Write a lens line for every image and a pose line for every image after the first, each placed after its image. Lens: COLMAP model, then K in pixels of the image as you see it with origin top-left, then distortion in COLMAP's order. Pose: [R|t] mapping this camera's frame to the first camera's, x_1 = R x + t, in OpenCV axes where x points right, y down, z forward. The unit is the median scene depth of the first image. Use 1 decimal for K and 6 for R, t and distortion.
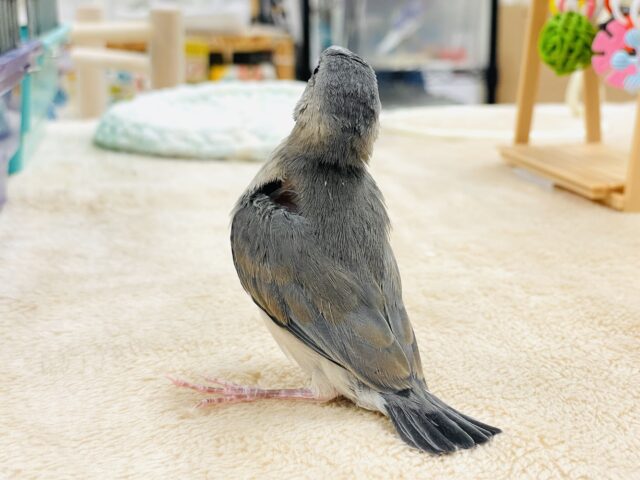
lens RADIAL K [[988.0, 0, 320.0], [0, 988.0, 240.0], [0, 0, 1]] dist [-0.119777, -0.003019]
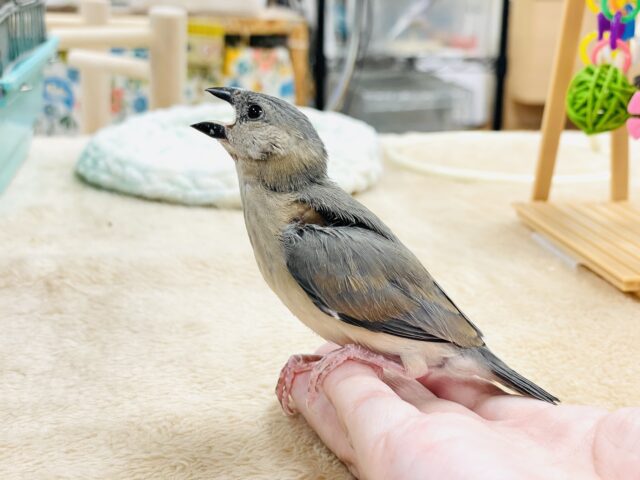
lens RADIAL K [[953.5, 0, 336.5], [0, 953.5, 240.2], [0, 0, 1]] dist [-0.045096, -0.036814]
pose [[0.999582, 0.027723, 0.008191, 0.010867], [-0.027919, 0.999301, 0.024861, -0.076667], [-0.007496, -0.025079, 0.999657, 0.121051]]
